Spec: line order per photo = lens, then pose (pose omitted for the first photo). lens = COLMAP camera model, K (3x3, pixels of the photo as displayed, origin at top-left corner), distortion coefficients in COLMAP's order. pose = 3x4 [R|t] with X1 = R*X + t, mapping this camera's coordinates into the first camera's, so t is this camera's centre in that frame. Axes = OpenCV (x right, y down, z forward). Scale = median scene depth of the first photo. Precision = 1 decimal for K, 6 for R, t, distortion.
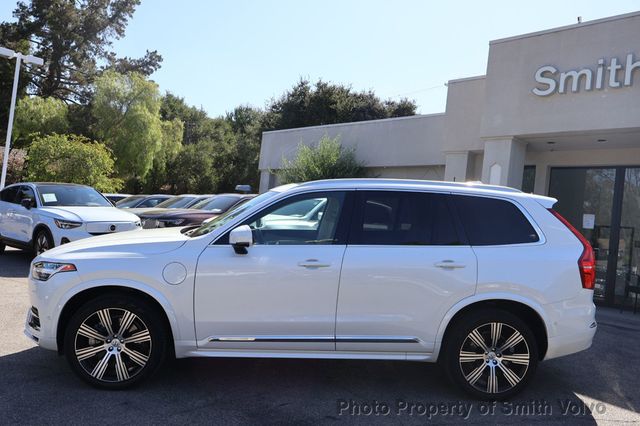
lens RADIAL K [[573.7, 0, 320.0], [0, 573.7, 213.0], [0, 0, 1]] dist [0.003910, 0.015213]
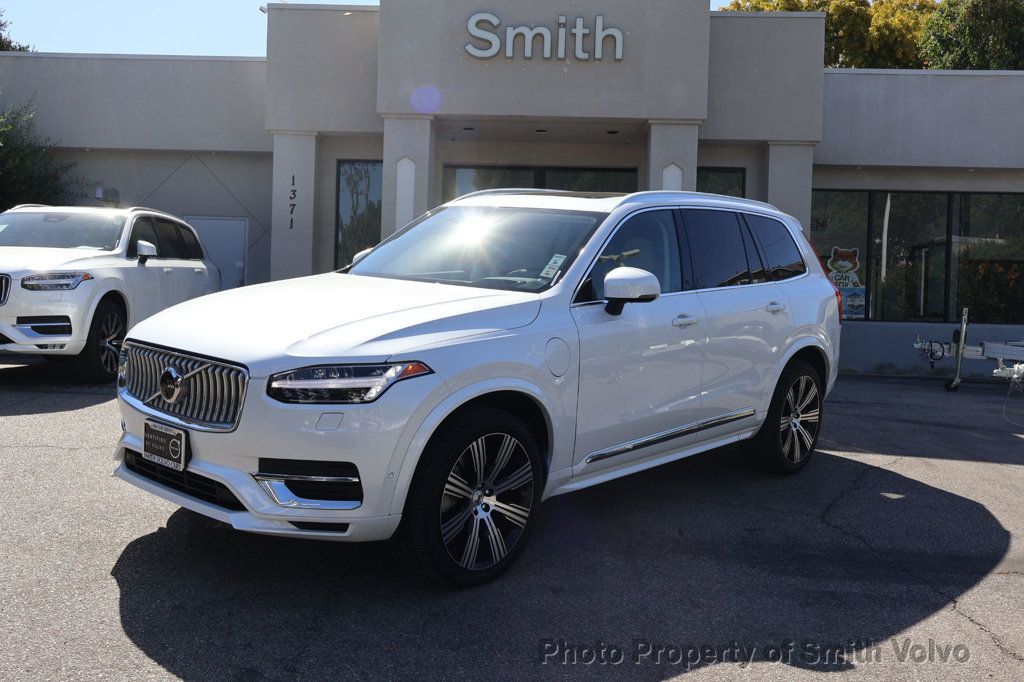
lens RADIAL K [[989.6, 0, 512.0], [0, 989.6, 341.0], [0, 0, 1]] dist [0.003593, 0.001015]
pose [[0.694693, -0.097093, 0.712723, -0.487136], [0.017192, 0.992806, 0.118491, -0.014178], [-0.719101, -0.070062, 0.691365, 0.173096]]
